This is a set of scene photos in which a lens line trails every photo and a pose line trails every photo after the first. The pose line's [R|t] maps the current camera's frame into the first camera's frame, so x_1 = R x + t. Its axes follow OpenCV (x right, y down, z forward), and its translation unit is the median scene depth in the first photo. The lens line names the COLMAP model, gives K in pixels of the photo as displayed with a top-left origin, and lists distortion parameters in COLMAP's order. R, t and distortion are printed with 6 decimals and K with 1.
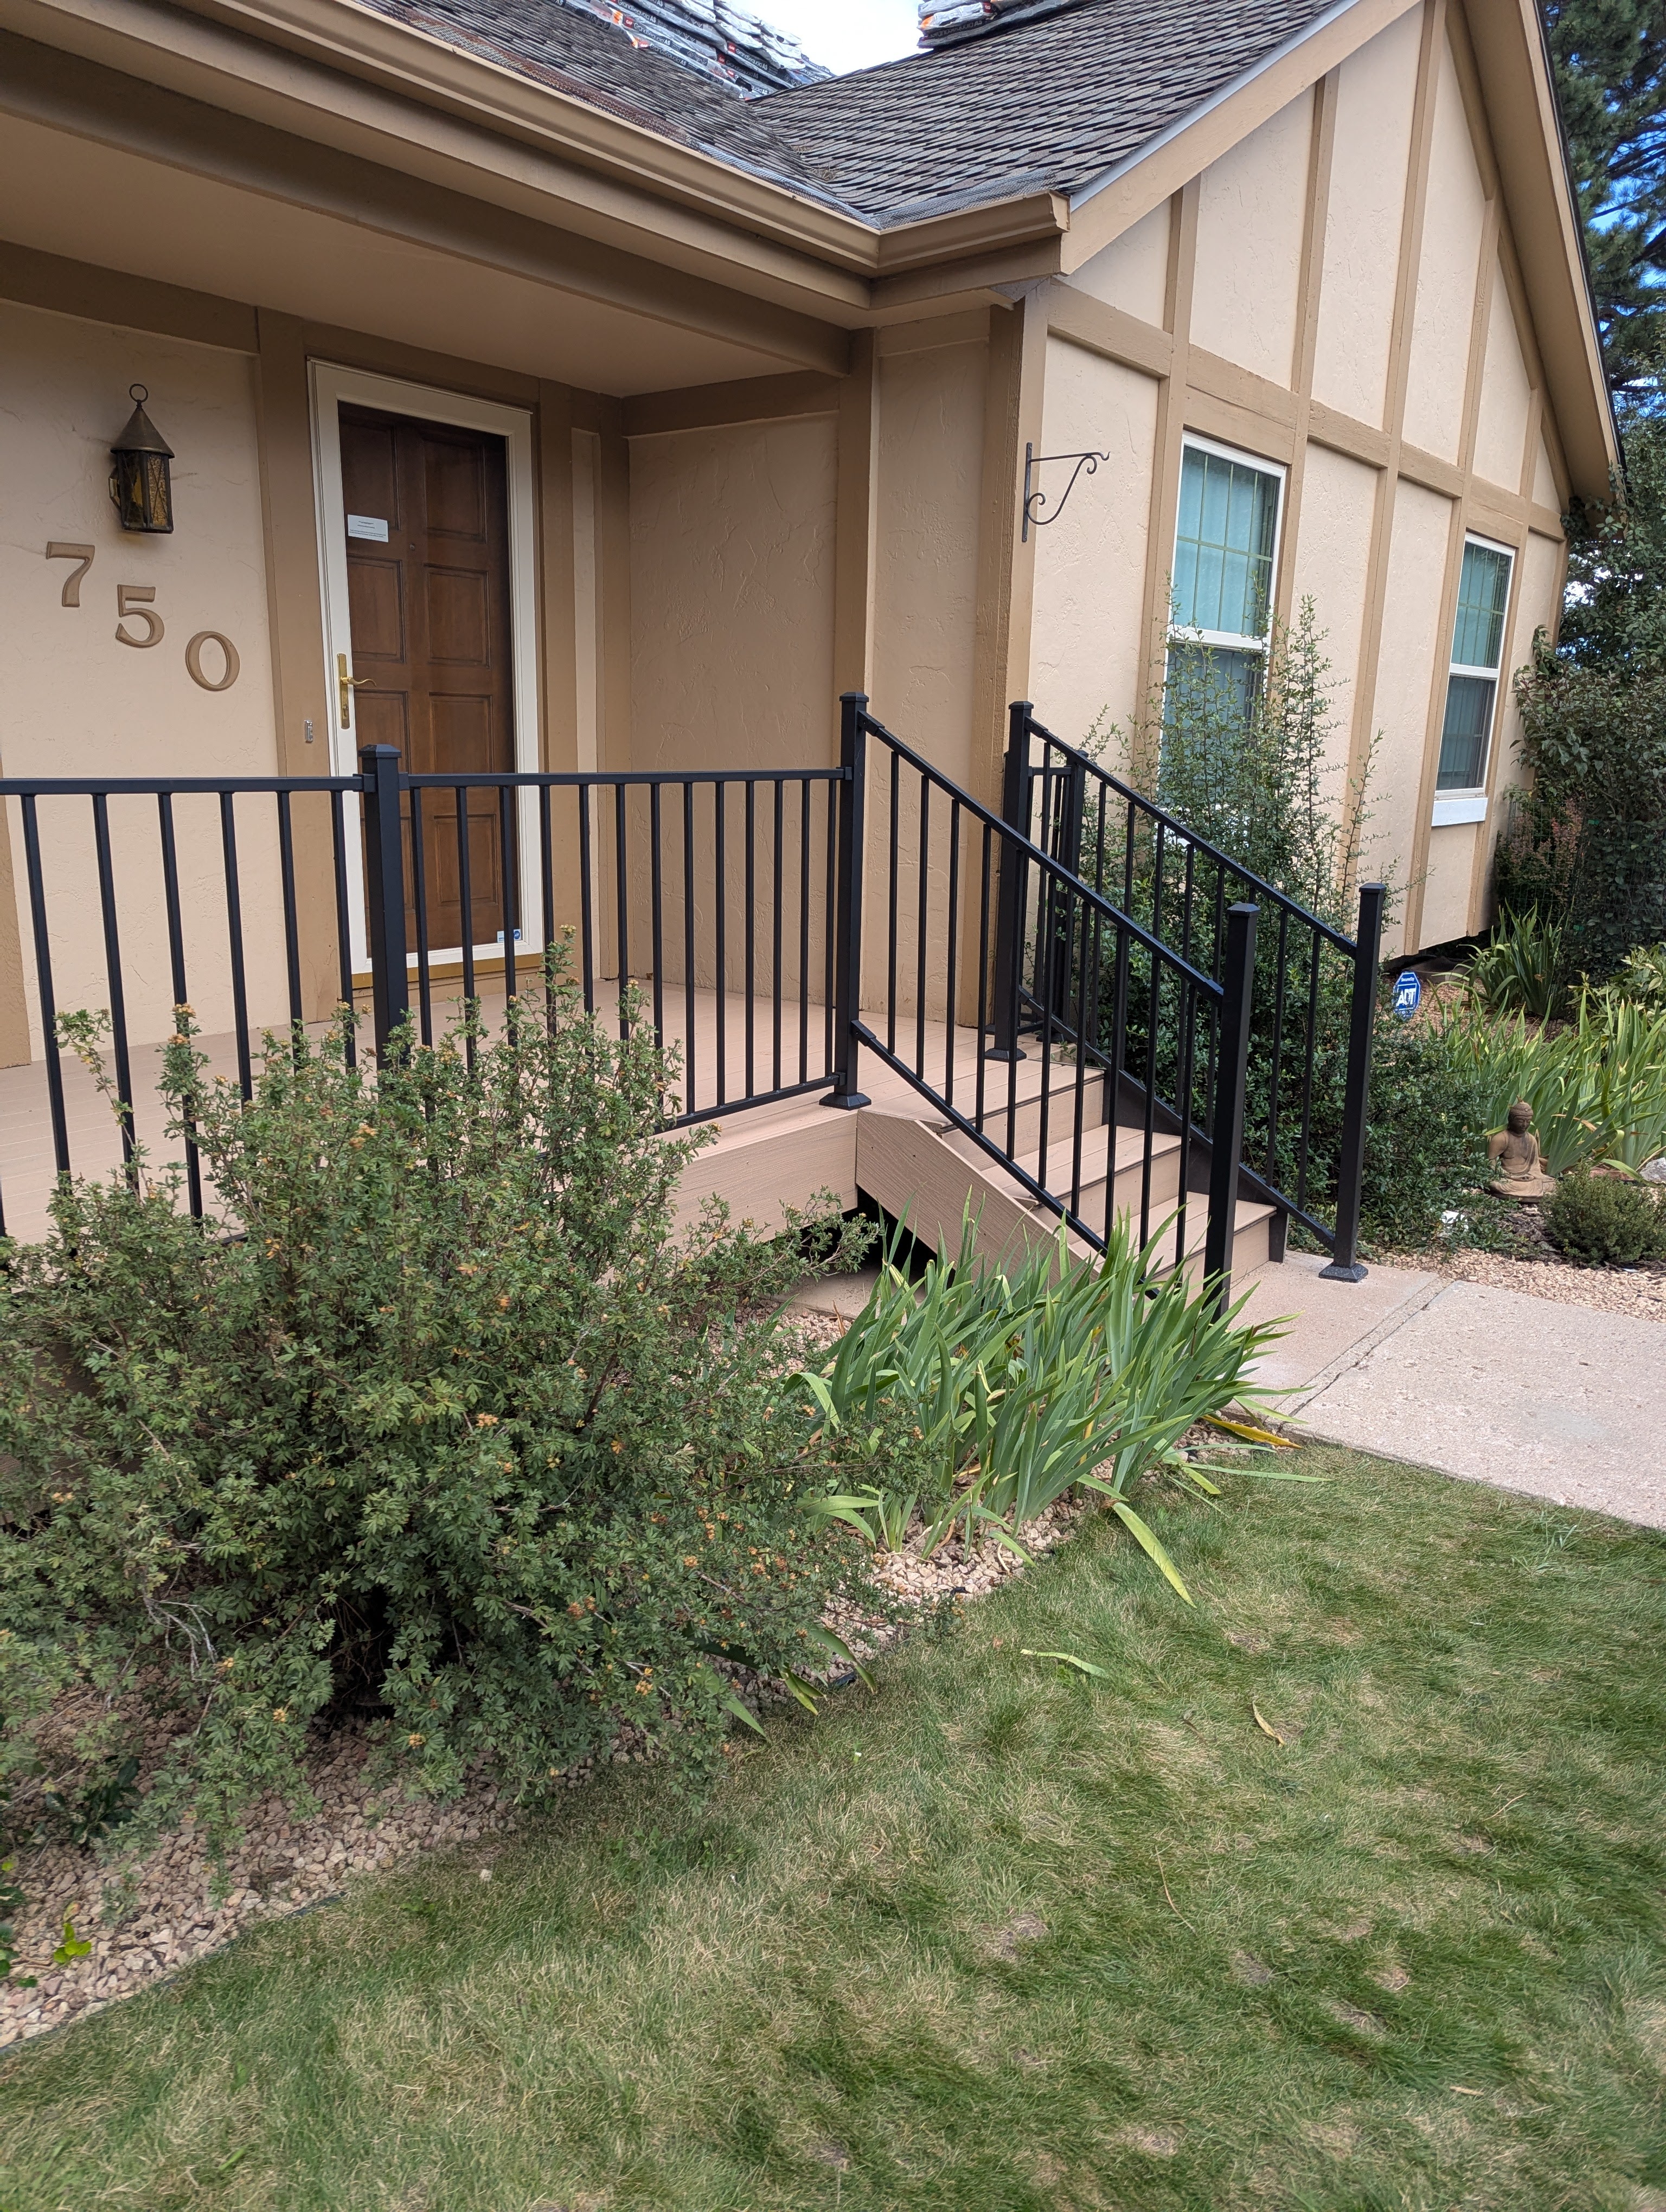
lens RADIAL K [[1587.4, 0, 824.4], [0, 1587.4, 1102.2], [0, 0, 1]] dist [0.102122, -0.076575]
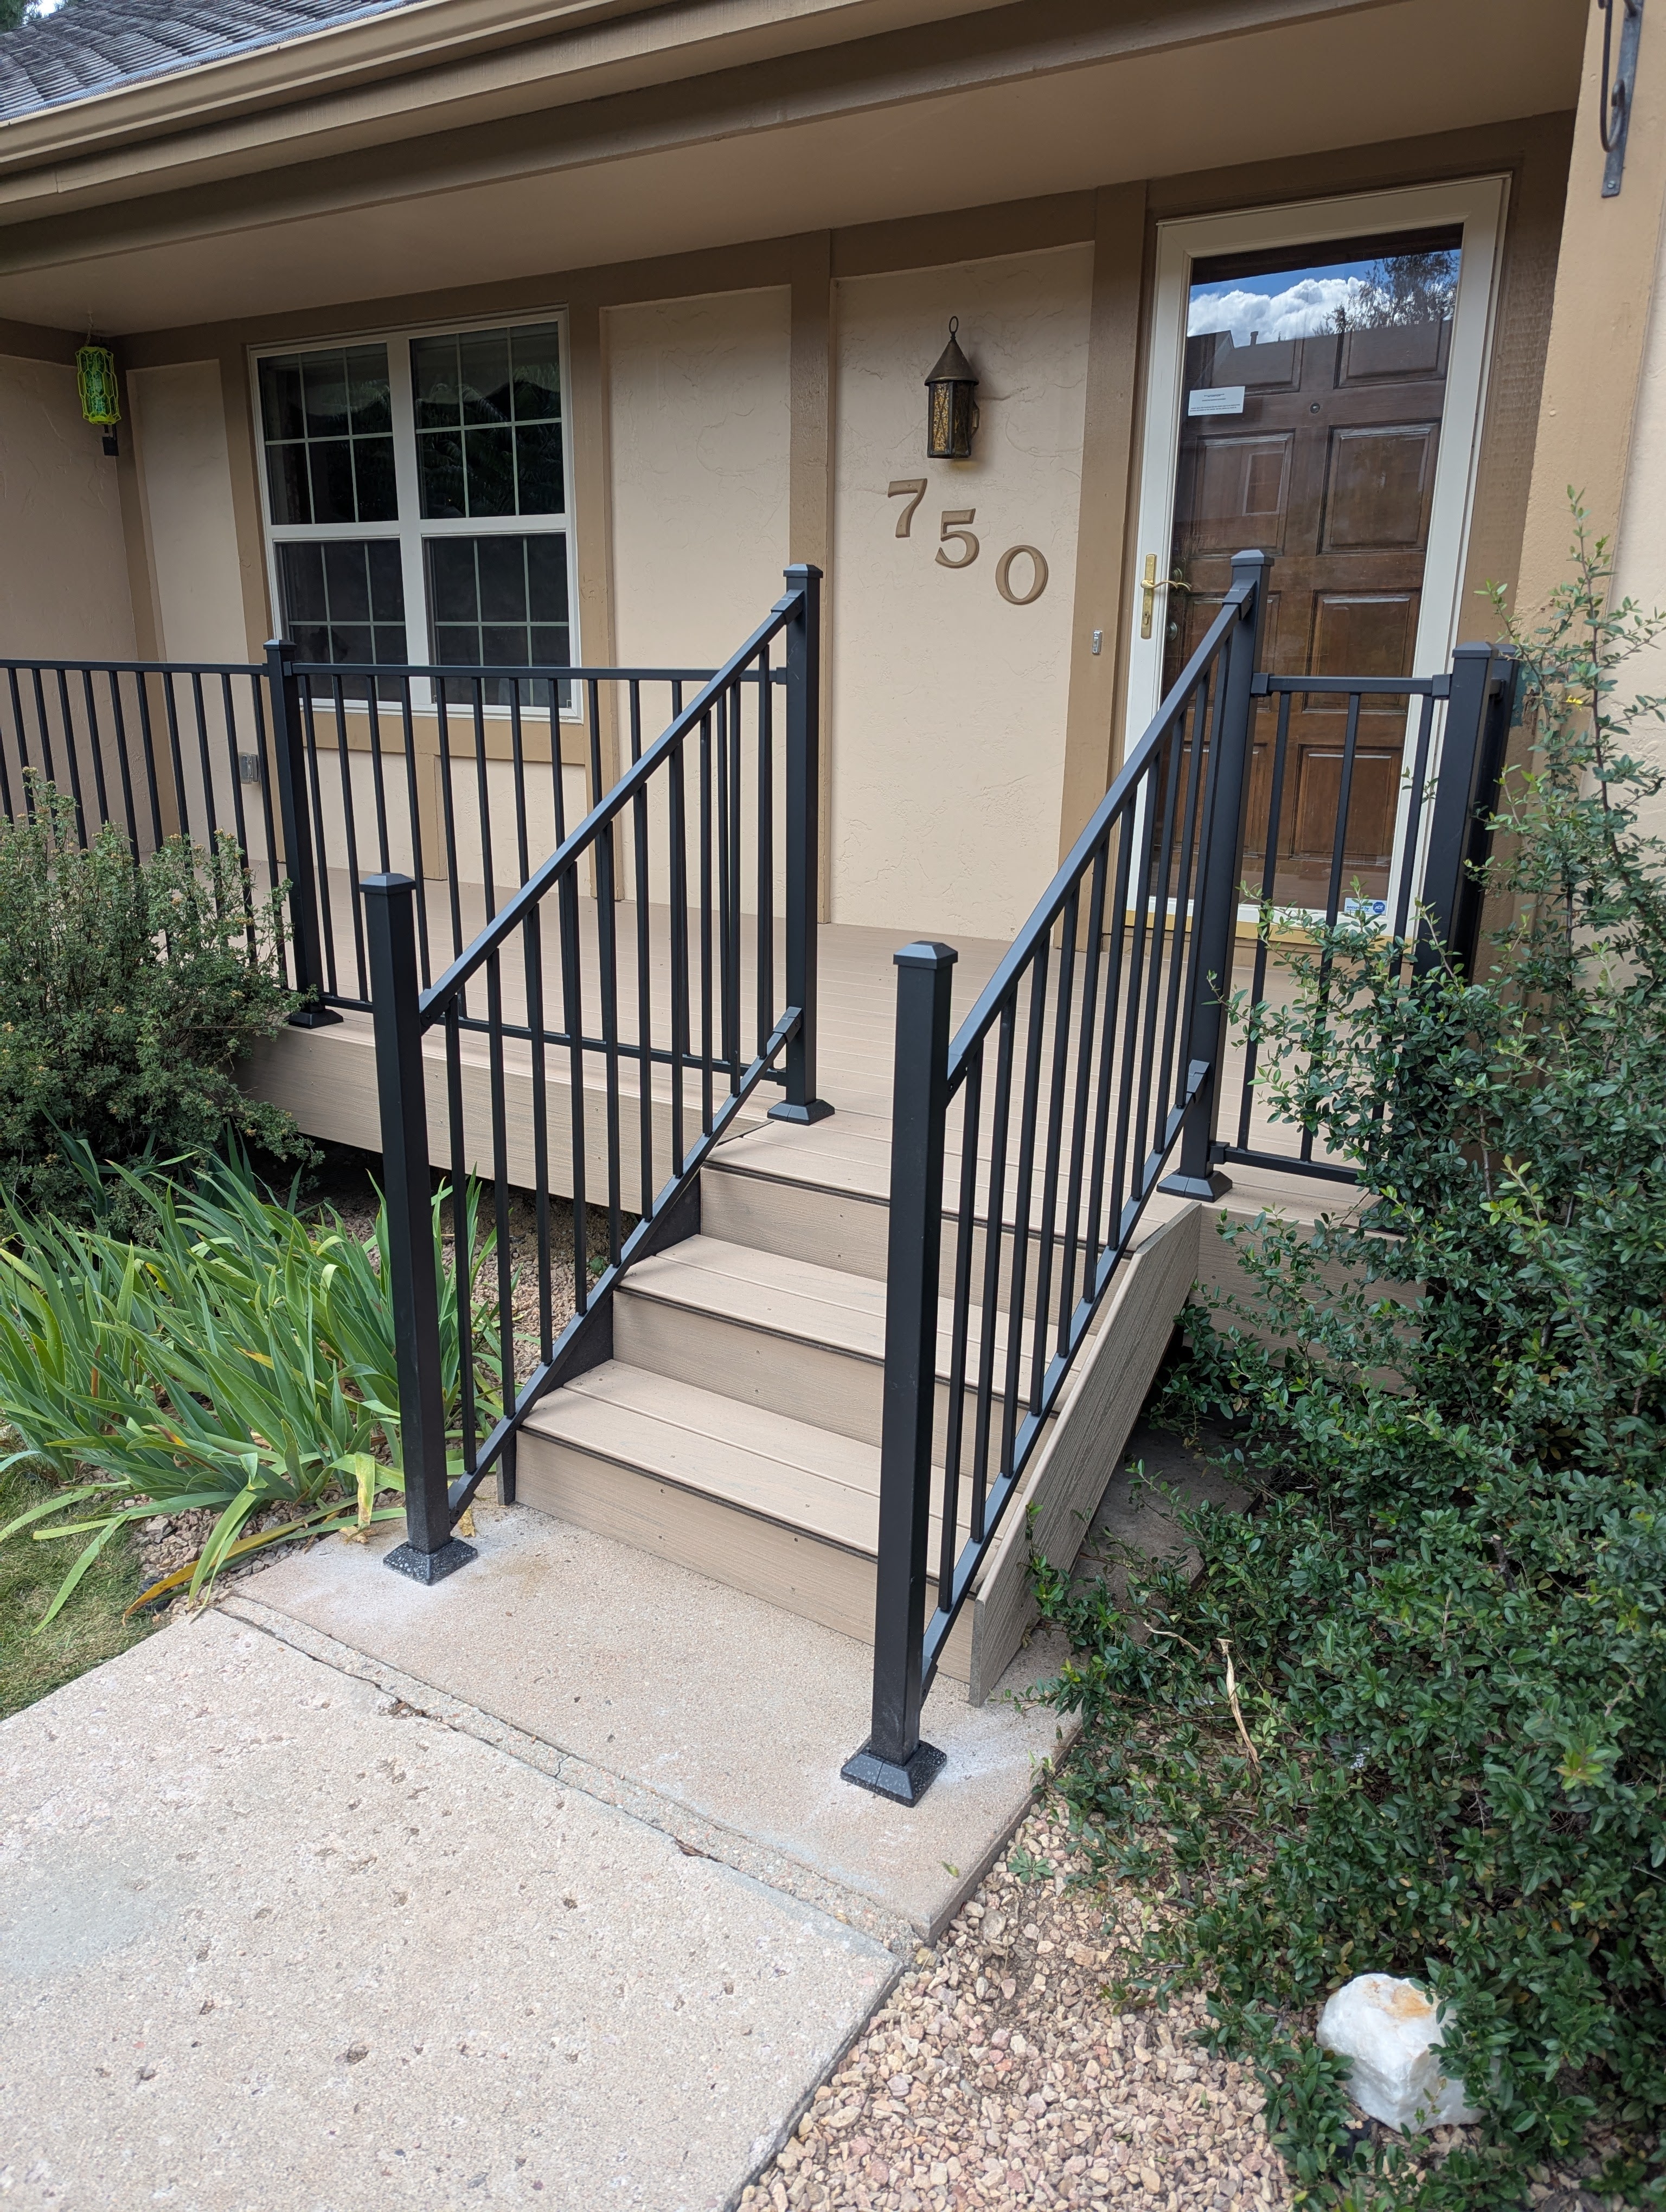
lens RADIAL K [[1587.4, 0, 824.4], [0, 1587.4, 1102.2], [0, 0, 1]] dist [0.102122, -0.076575]
pose [[0.091050, 0.268415, -0.958991, 0.622561], [-0.218123, 0.944982, 0.243785, -0.168054], [0.971665, 0.186981, 0.144588, 0.745770]]
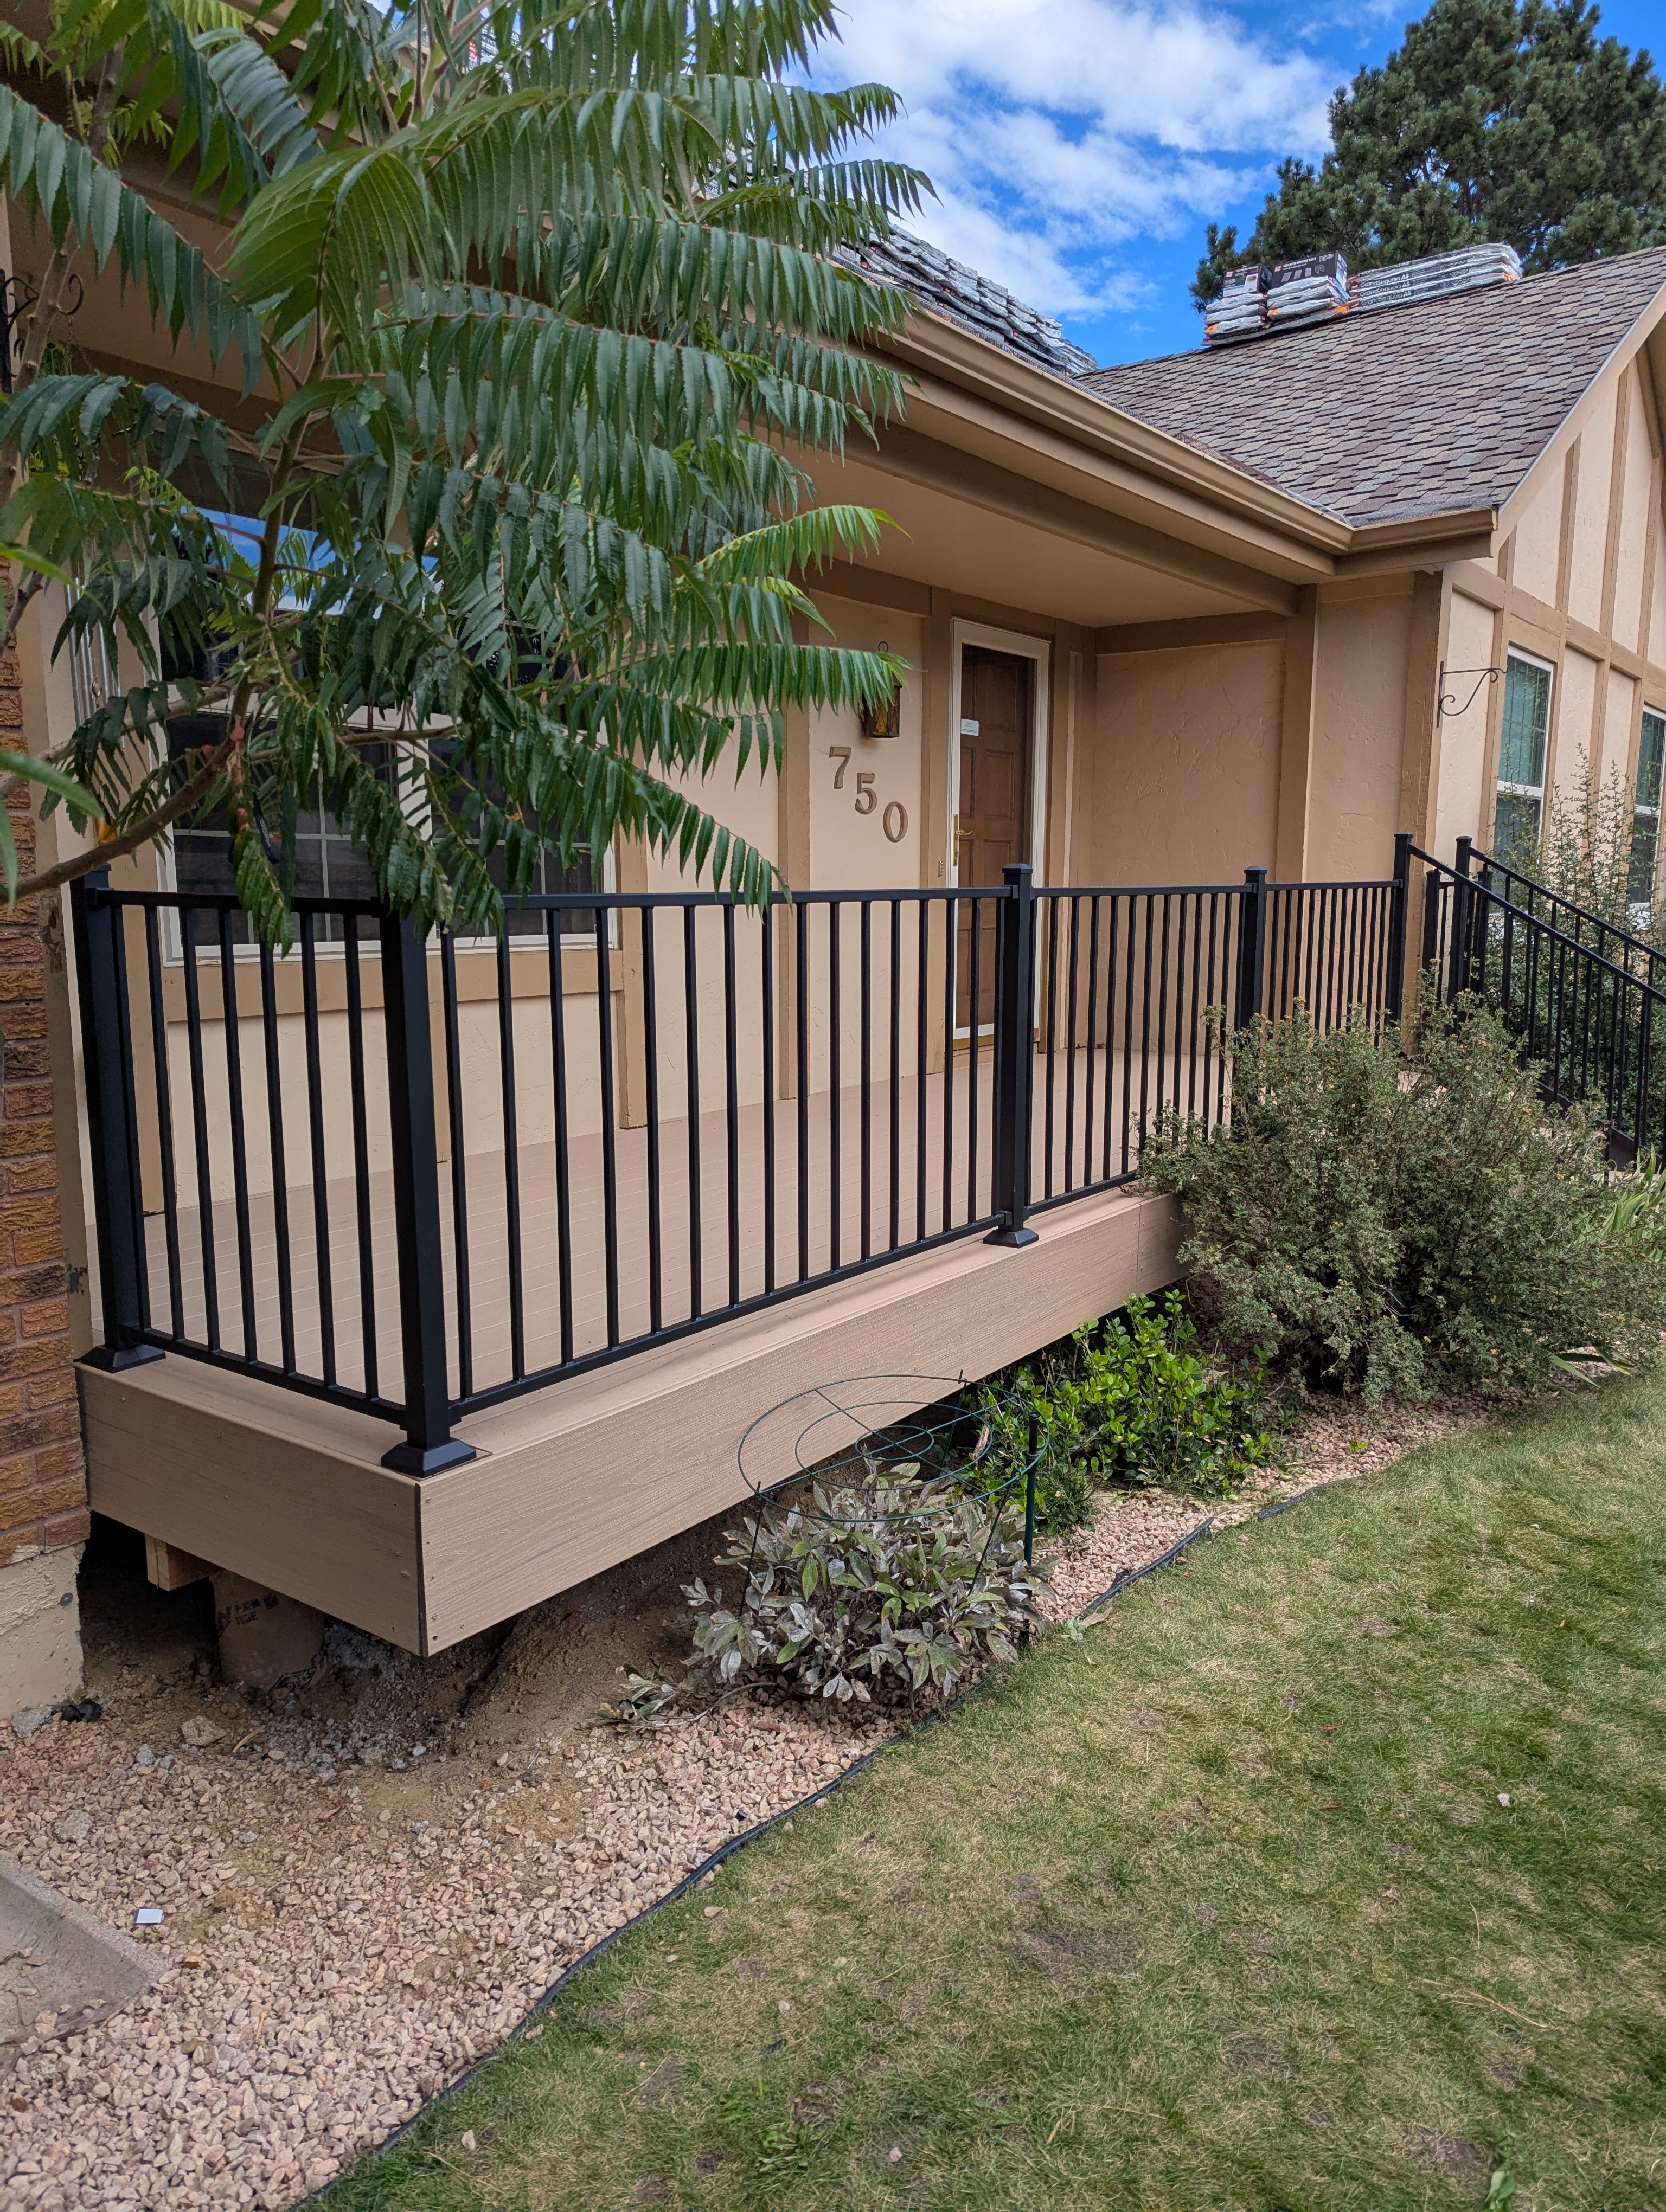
lens RADIAL K [[1527.5, 0, 839.3], [0, 1527.5, 1151.7], [0, 0, 1]] dist [0.061552, -0.001261]
pose [[0.999665, -0.016419, 0.020000, -0.432310], [0.017181, 0.999109, -0.038550, 0.077115], [-0.019349, 0.038881, 0.999056, -0.360788]]
